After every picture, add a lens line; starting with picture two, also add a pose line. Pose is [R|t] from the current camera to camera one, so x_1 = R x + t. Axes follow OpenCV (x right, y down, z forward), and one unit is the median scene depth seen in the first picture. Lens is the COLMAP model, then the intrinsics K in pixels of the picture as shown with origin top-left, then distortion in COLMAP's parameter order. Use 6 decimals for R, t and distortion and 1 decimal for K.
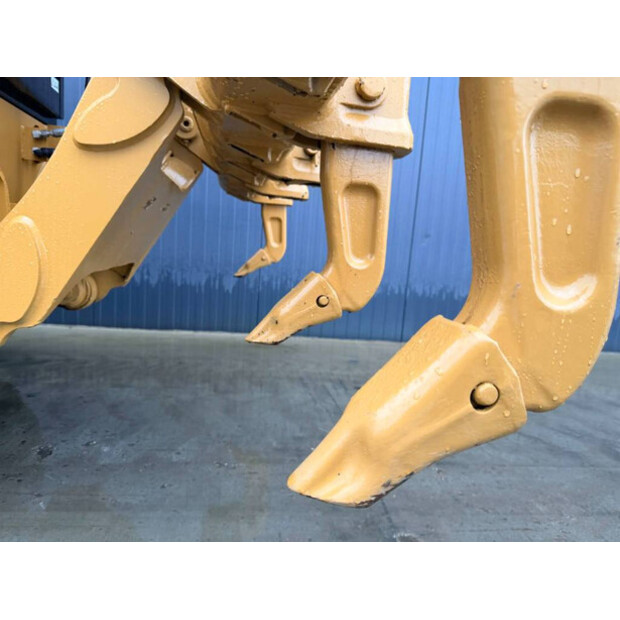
lens RADIAL K [[433.3, 0, 321.8], [0, 433.3, 309.7], [0, 0, 1]] dist [0.087012, -0.132393]
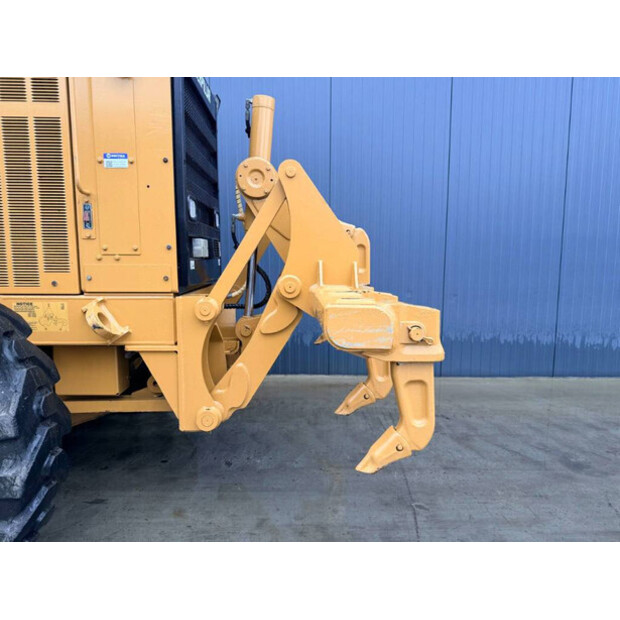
lens RADIAL K [[433.3, 0, 321.8], [0, 433.3, 309.7], [0, 0, 1]] dist [0.087012, -0.132393]
pose [[0.988371, -0.057167, -0.140908, 0.062305], [0.053947, 0.998190, -0.026569, -0.228532], [0.142172, 0.018659, 0.989666, -0.713546]]
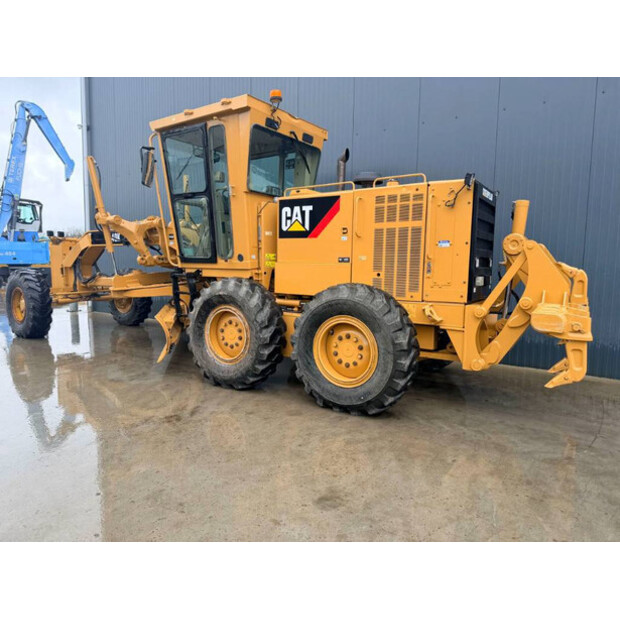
lens RADIAL K [[427.1, 0, 302.0], [0, 427.1, 310.8], [0, 0, 1]] dist [0.089137, -0.121954]
pose [[0.707078, 0.004550, -0.707121, 0.620086], [-0.051004, 0.997703, -0.044581, -0.121153], [0.705294, 0.067588, 0.705686, -2.067901]]
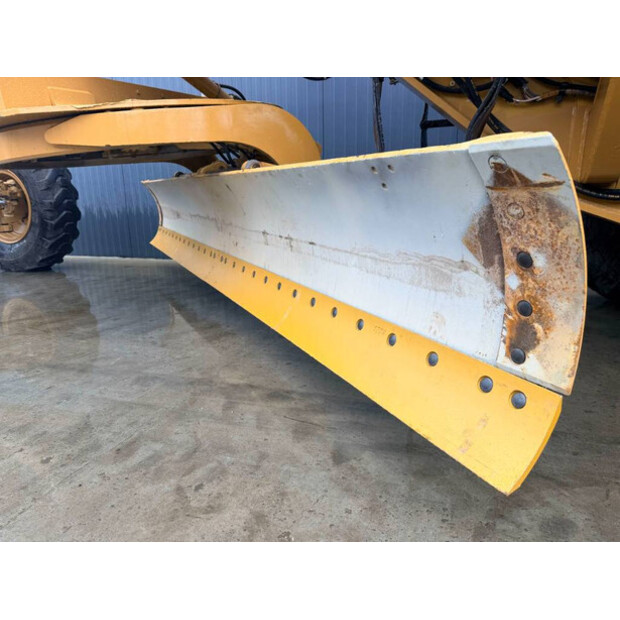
lens RADIAL K [[433.3, 0, 321.8], [0, 433.3, 309.7], [0, 0, 1]] dist [0.087012, -0.132393]
pose [[0.872418, 0.034773, -0.487523, -2.508577], [0.012392, 0.995572, 0.093186, -0.058463], [0.488604, -0.087339, 0.868123, -0.949227]]
